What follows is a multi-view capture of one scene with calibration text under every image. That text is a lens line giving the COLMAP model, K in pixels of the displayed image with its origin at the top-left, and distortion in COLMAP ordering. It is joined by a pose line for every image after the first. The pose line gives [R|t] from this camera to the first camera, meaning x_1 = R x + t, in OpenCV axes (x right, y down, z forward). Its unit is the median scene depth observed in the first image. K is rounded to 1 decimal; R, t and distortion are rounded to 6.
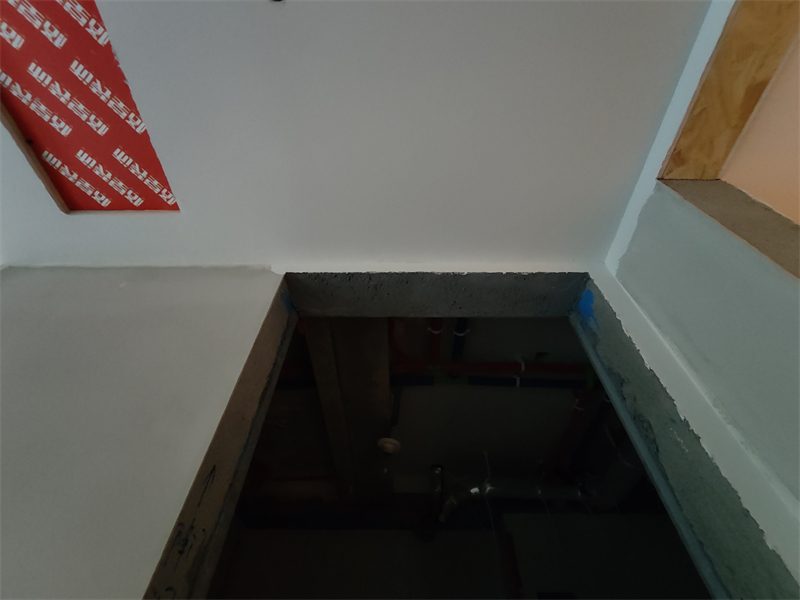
lens RADIAL K [[361.3, 0, 403.3], [0, 361.3, 288.8], [0, 0, 1]] dist [0.000328, 0.000279]
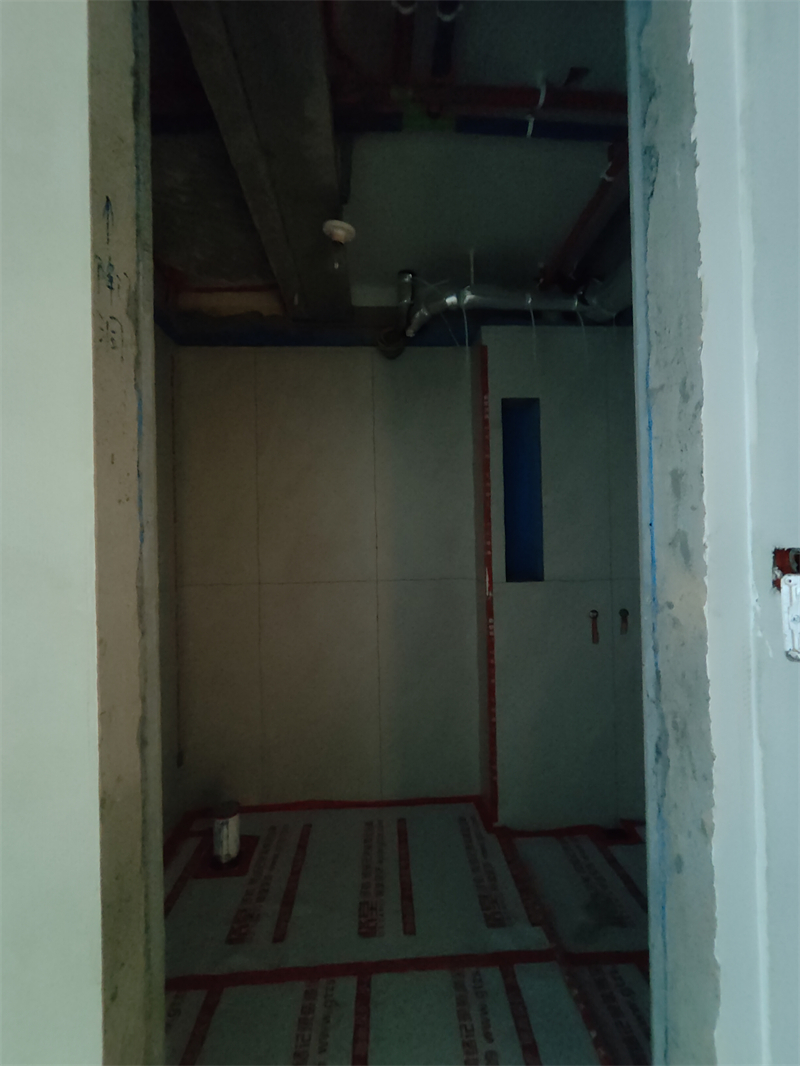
lens RADIAL K [[498.9, 0, 405.5], [0, 498.9, 529.6], [0, 0, 1]] dist [-0.000754, -0.000218]
pose [[0.998210, -0.022406, 0.055455, 0.026684], [-0.028638, 0.634937, 0.772033, 0.030664], [-0.052509, -0.772239, 0.633158, -0.125378]]
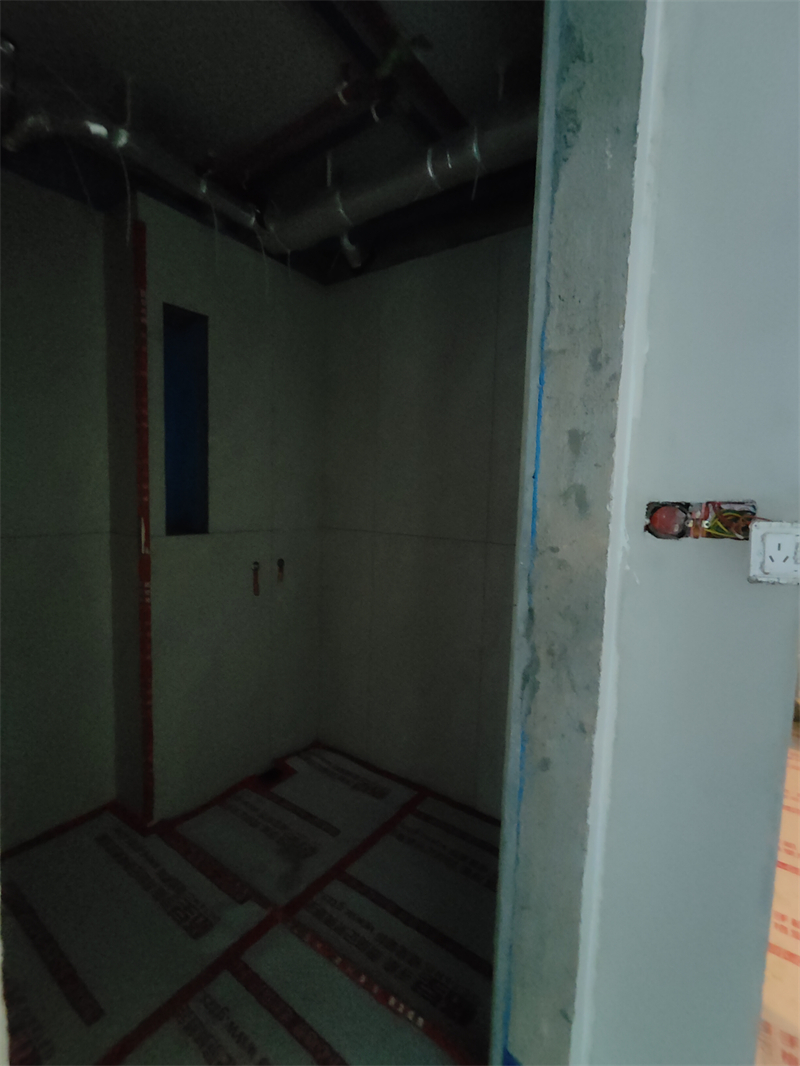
lens RADIAL K [[492.4, 0, 400.0], [0, 492.4, 533.0], [0, 0, 1]] dist [-0.000082, 0.000190]
pose [[0.575233, -0.050258, 0.816444, -0.230677], [-0.660342, 0.560530, 0.499754, 0.273425], [-0.482758, -0.826608, 0.289247, 0.050643]]
